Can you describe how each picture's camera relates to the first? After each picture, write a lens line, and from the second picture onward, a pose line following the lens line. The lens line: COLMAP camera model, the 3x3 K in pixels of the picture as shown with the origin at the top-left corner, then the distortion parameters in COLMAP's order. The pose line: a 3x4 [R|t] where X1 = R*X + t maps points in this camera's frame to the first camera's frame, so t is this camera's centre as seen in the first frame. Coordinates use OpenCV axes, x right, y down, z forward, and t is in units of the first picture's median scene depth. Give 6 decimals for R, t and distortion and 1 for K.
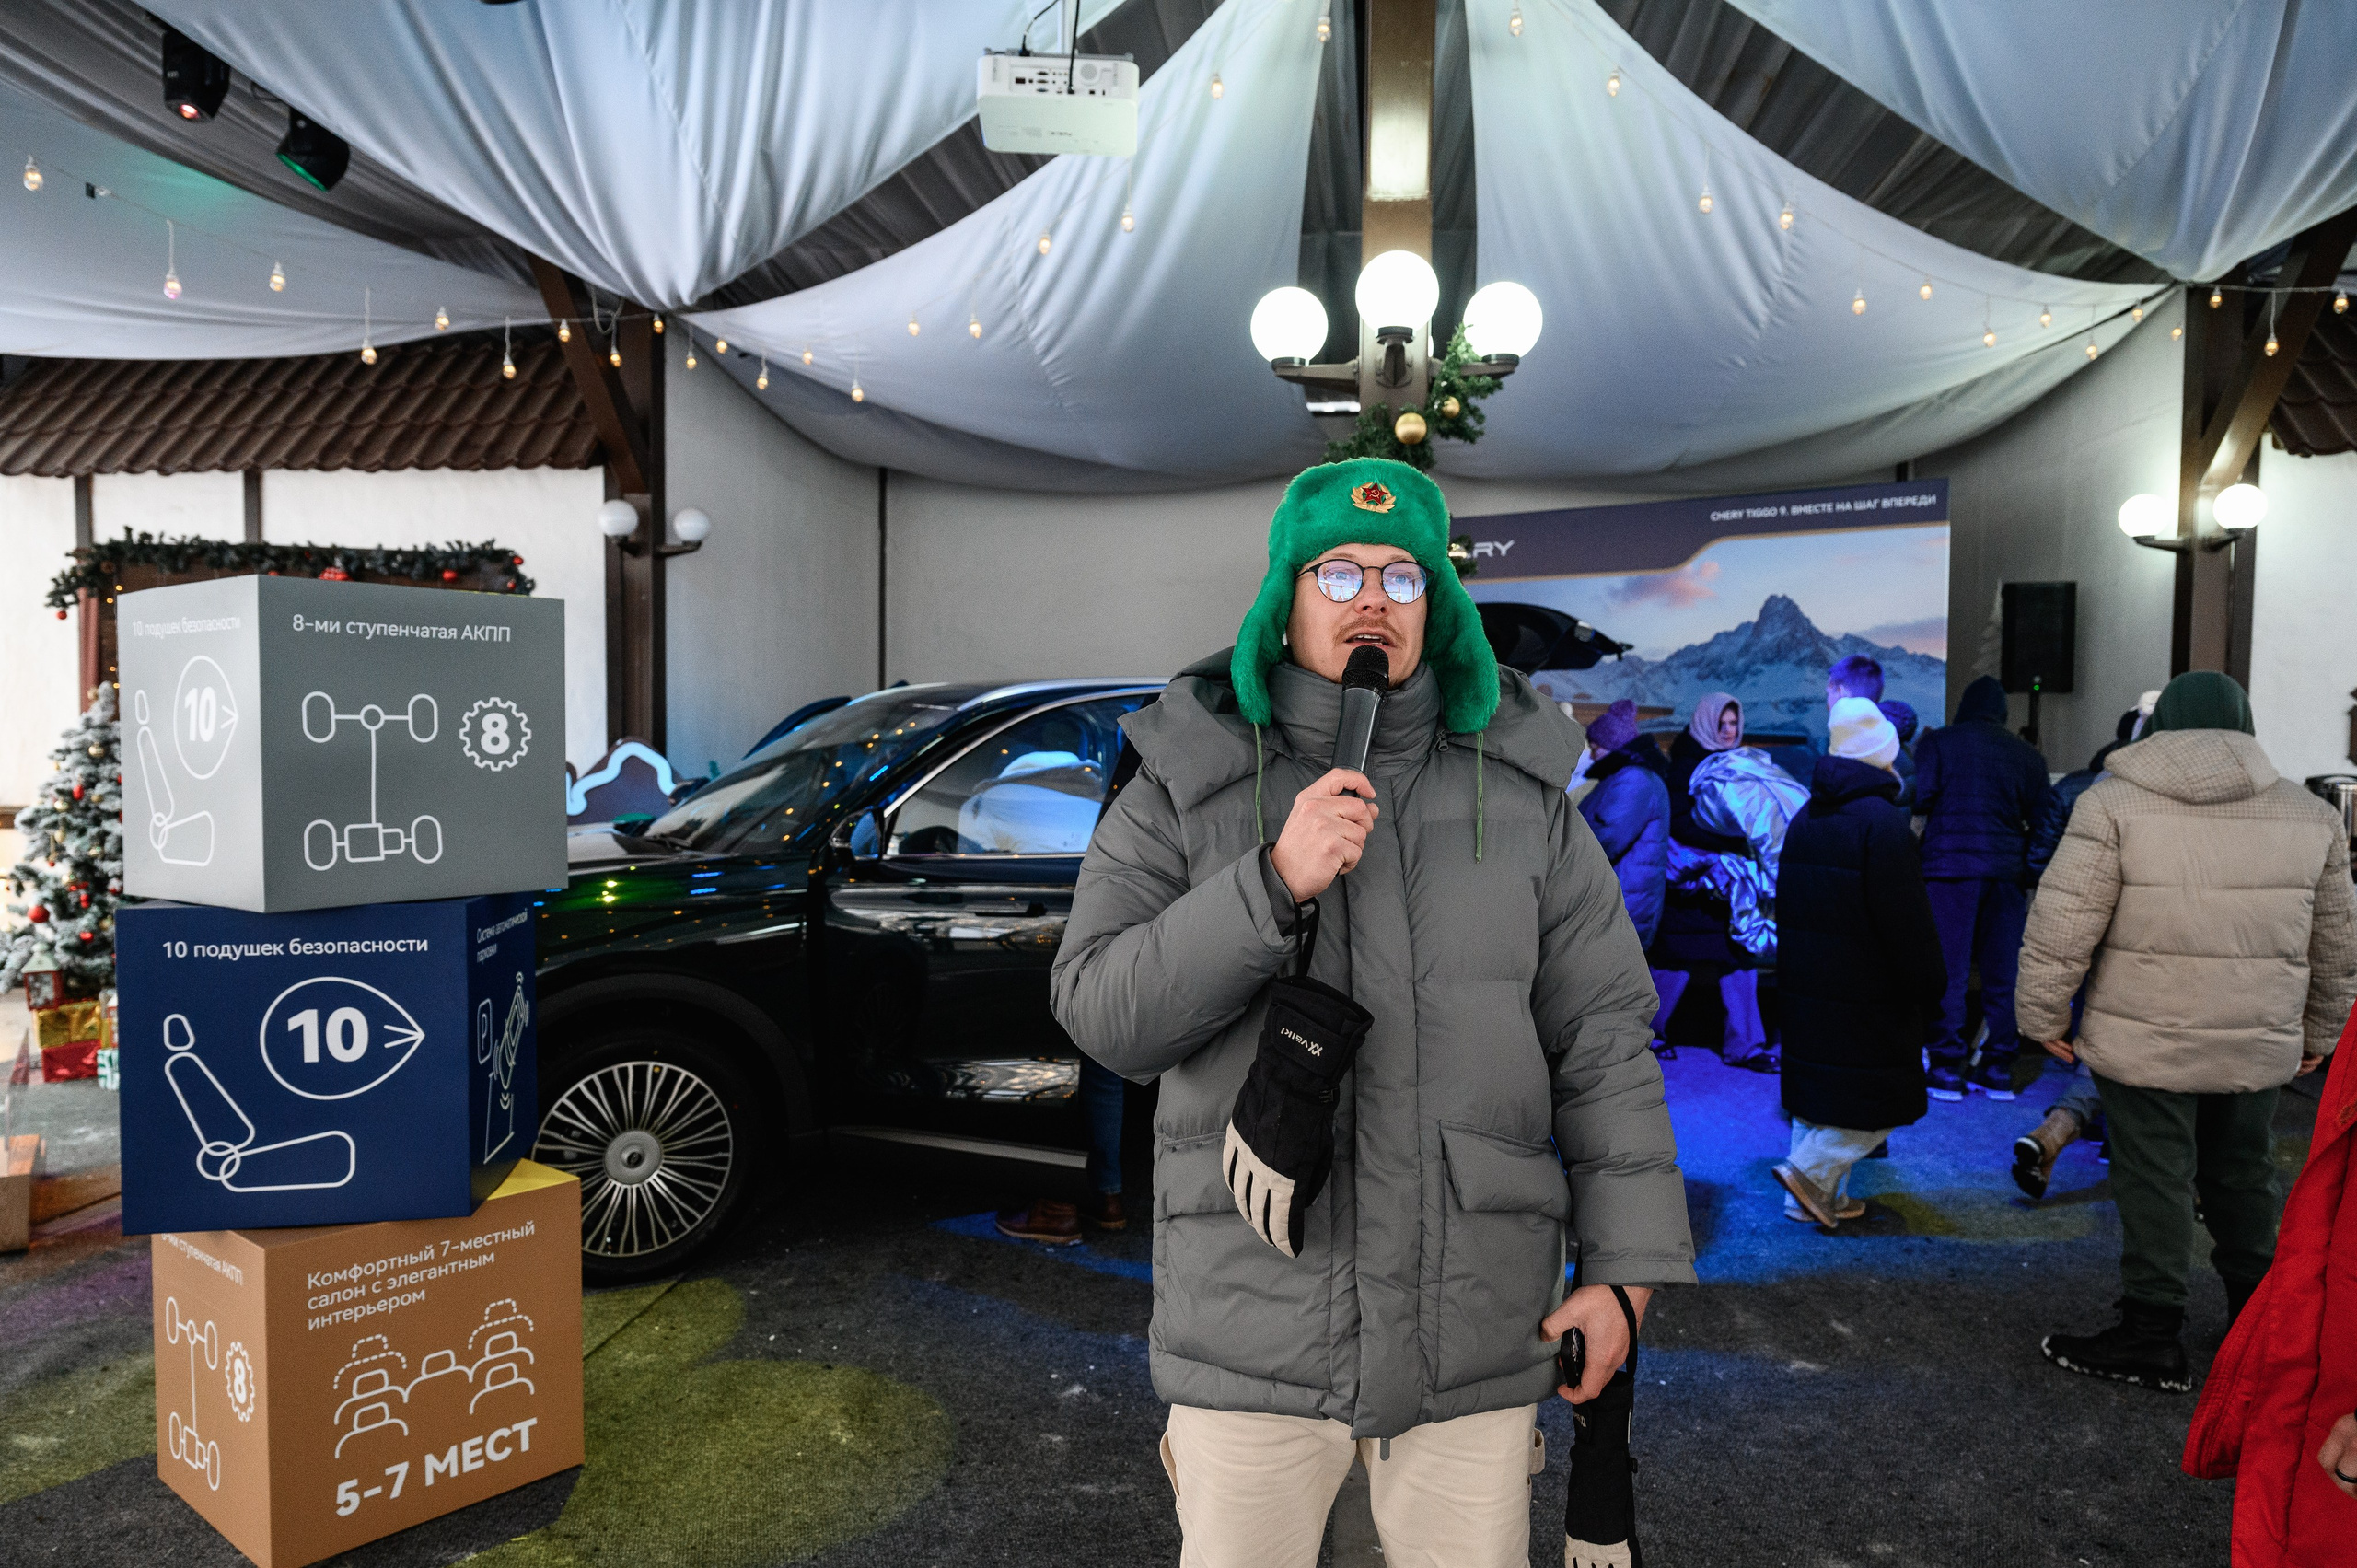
lens RADIAL K [[1587.8, 0, 1182.2], [0, 1587.8, 792.3], [0, 0, 1]] dist [-0.002139, 0.001251]
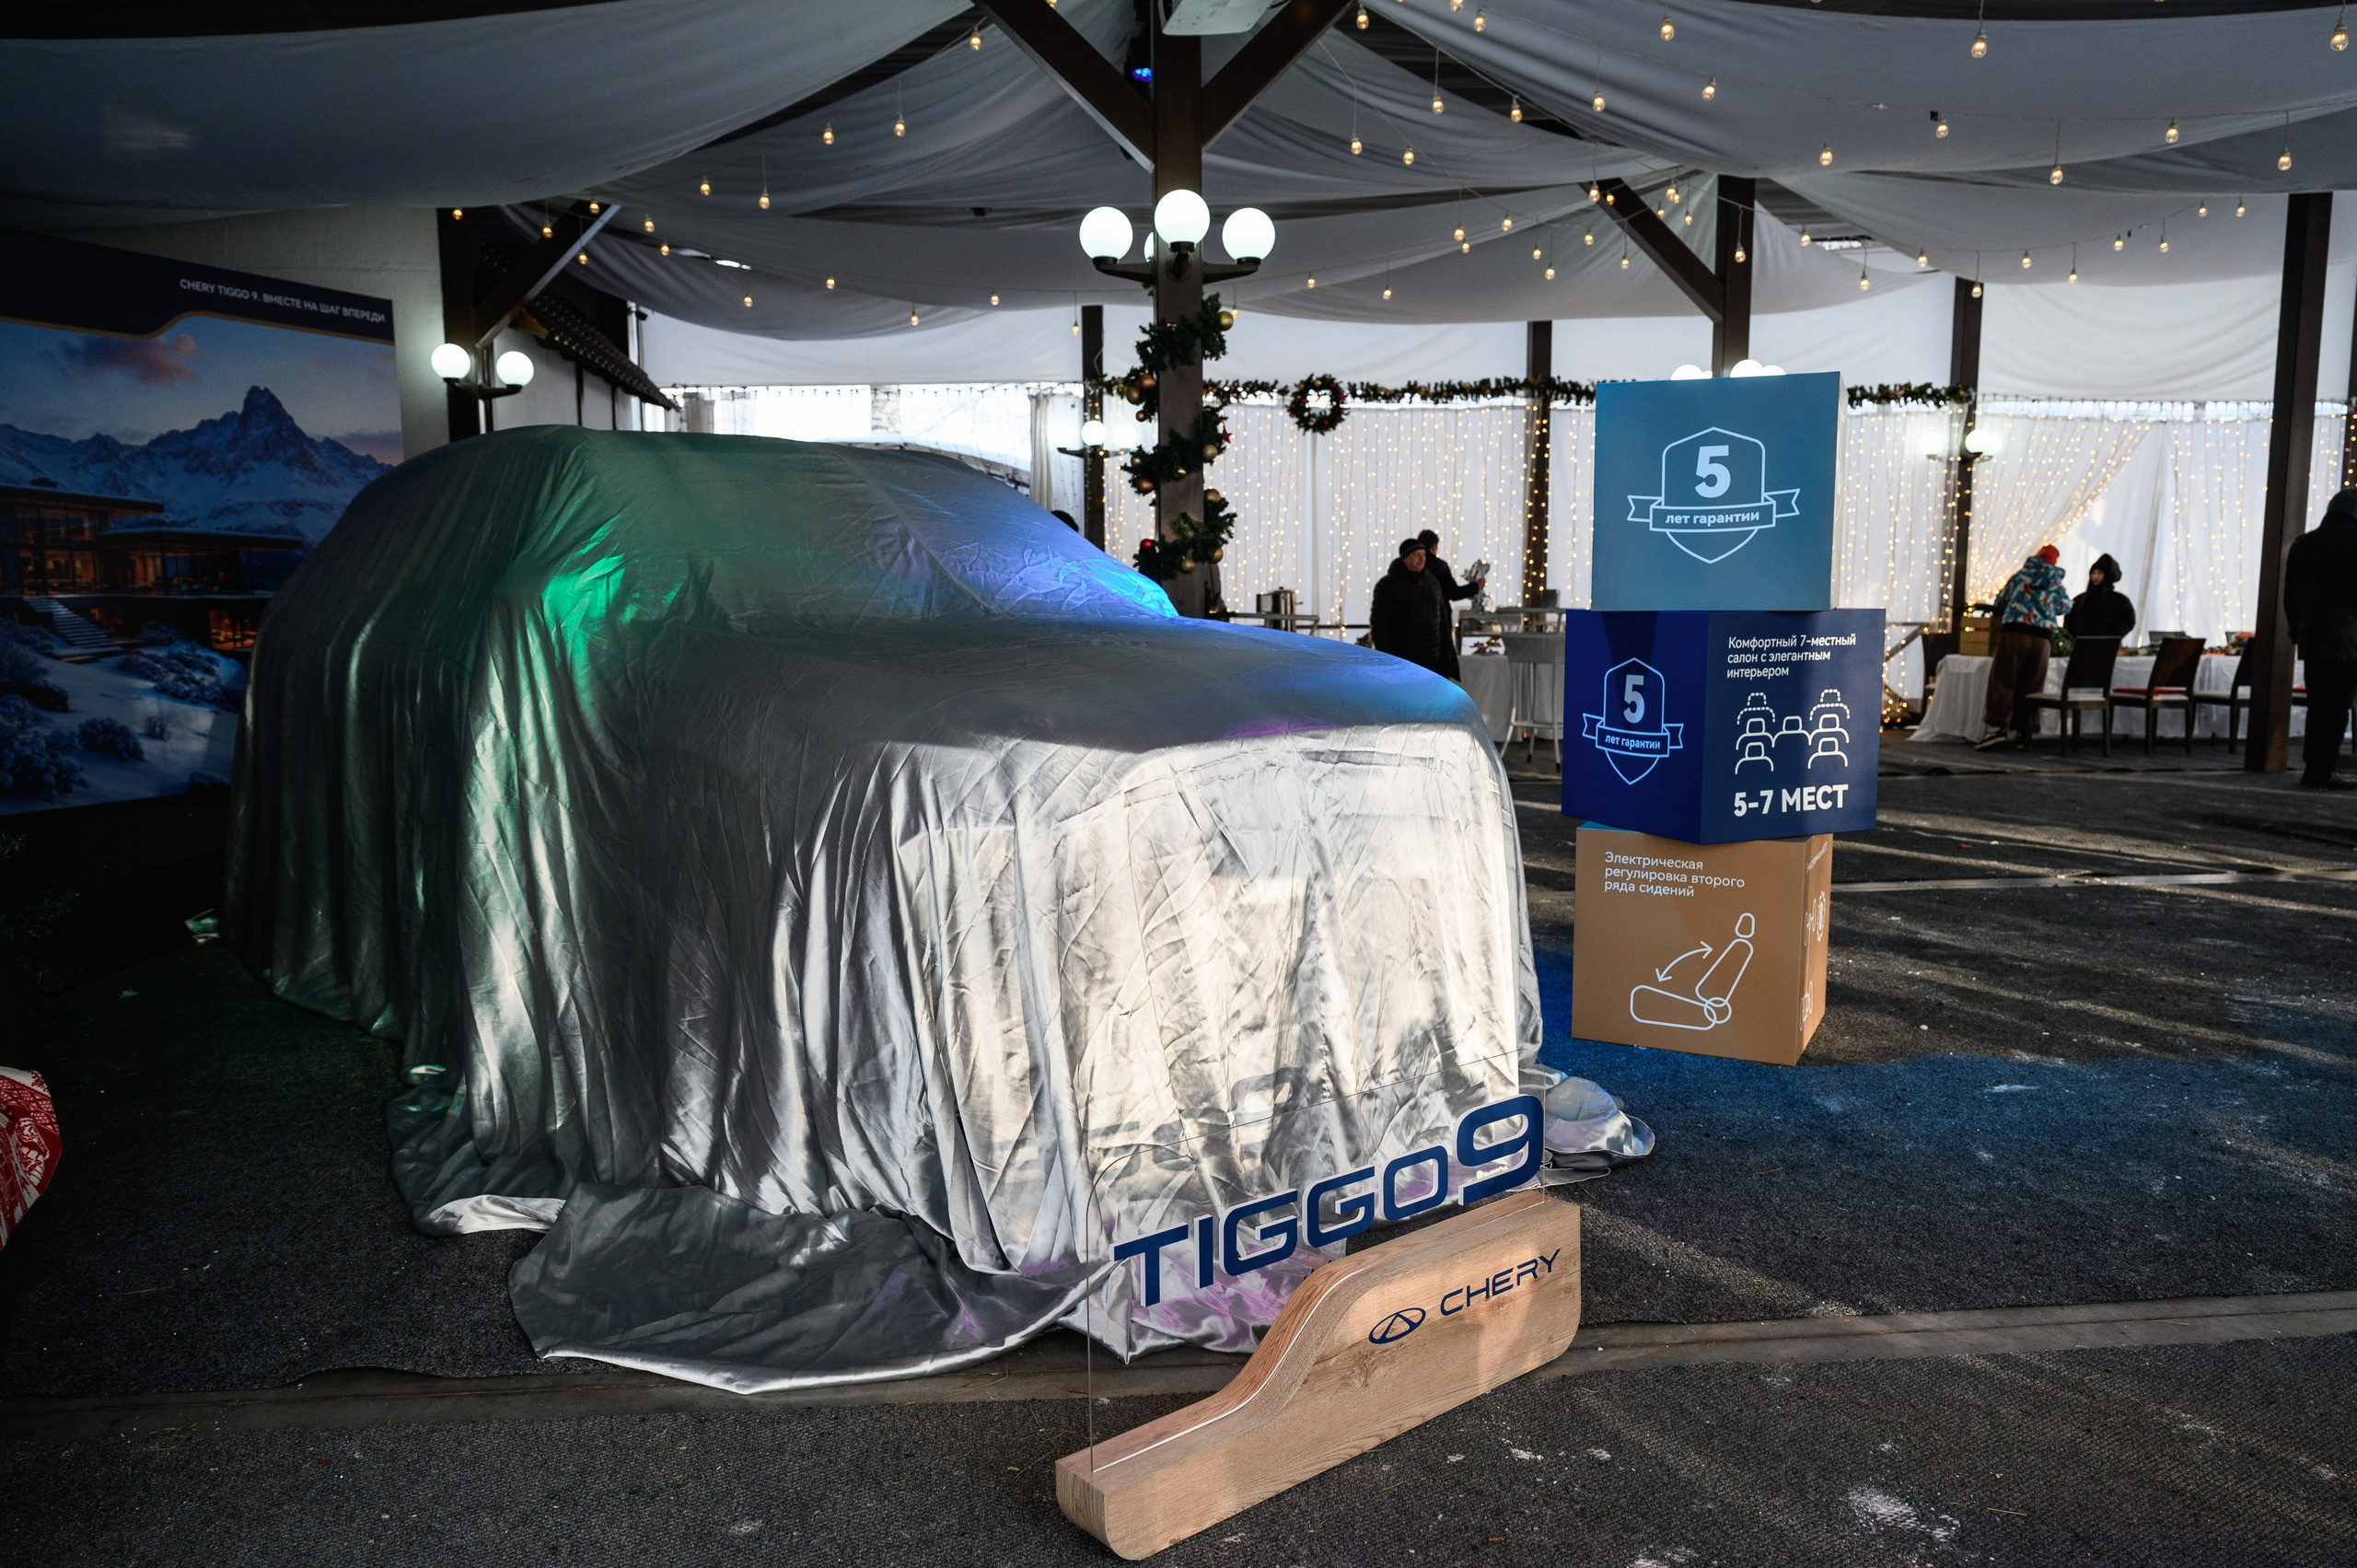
lens RADIAL K [[1620.6, 0, 1188.9], [0, 1620.6, 790.7], [0, 0, 1]] dist [0.001125, 0.002934]
pose [[-0.213014, -0.124802, 0.969046, -0.805637], [0.040938, 0.989798, 0.136473, 0.003704], [-0.976191, 0.068741, -0.205731, 0.781152]]
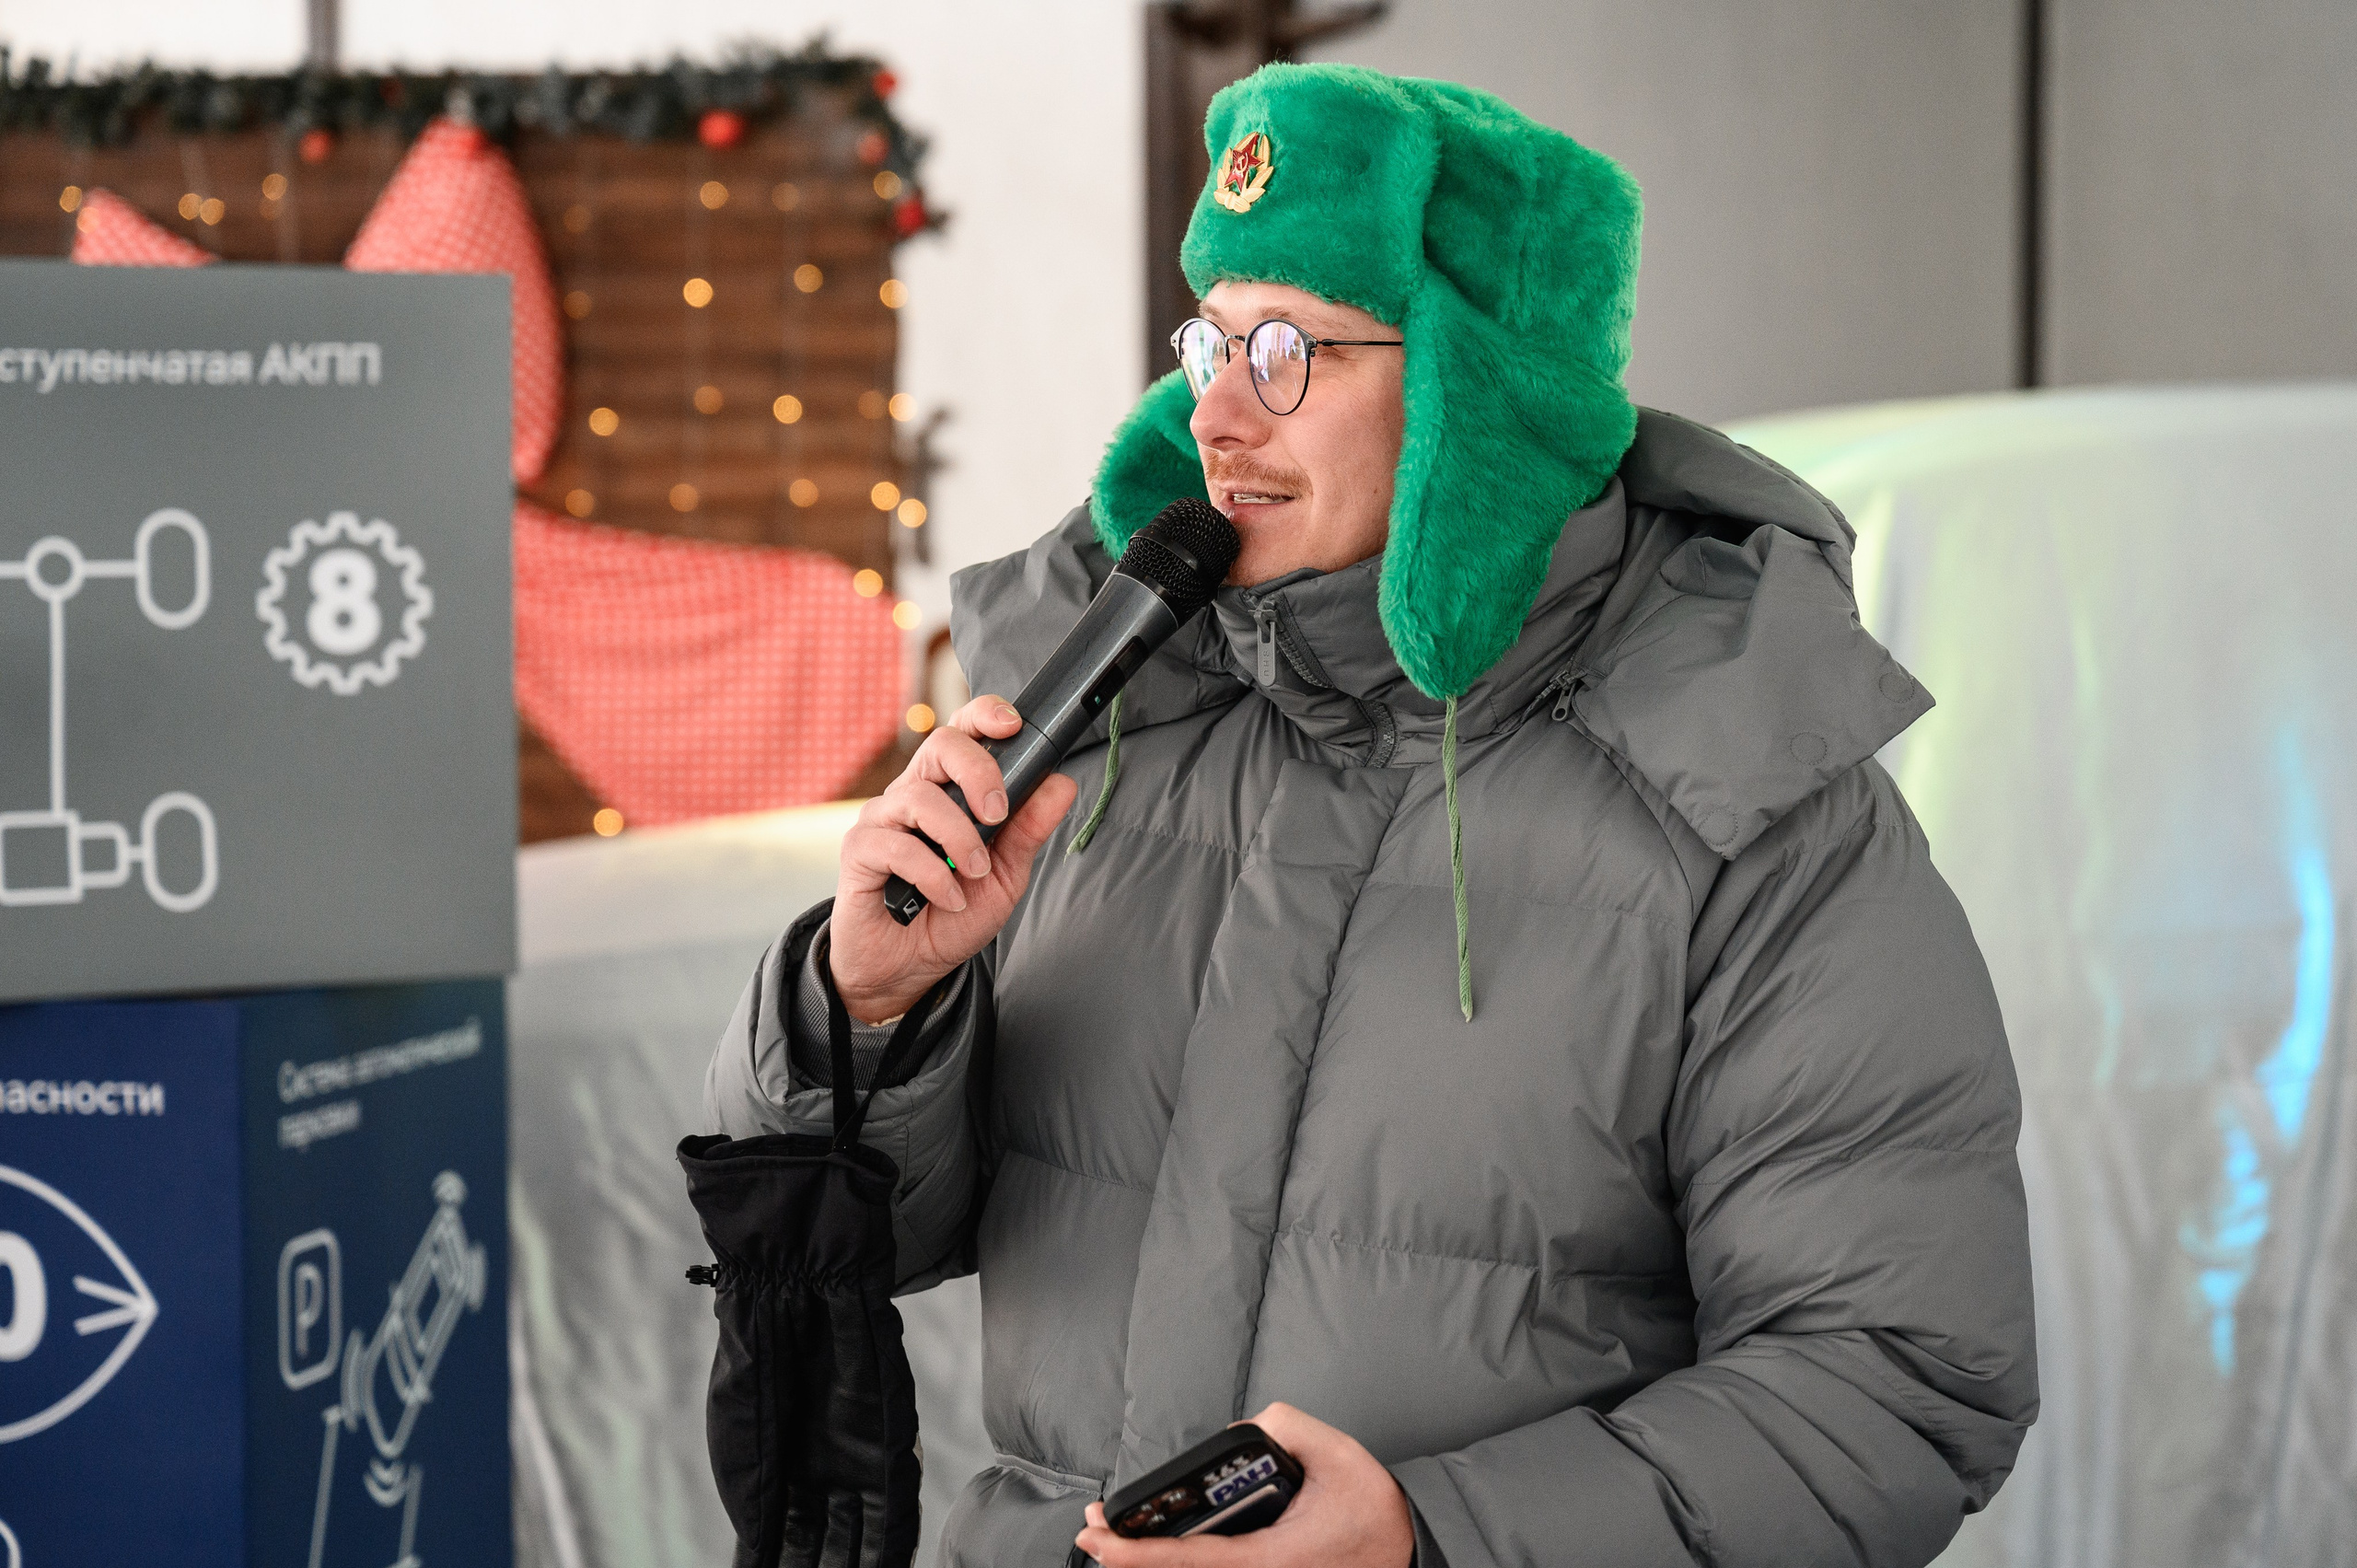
lens RADIAL K [[5027.2, 0, 1178.5], [0, 5027.2, 784.0], [0, 0, 1]] dist [0.025526, 0.038600]
pose [[0.913494, 0.017544, -0.406473, 0.136055], [-0.009554, 0.999719, 0.021677, -0.008756], [0.406739, -0.015918, 0.913406, -0.054439]]
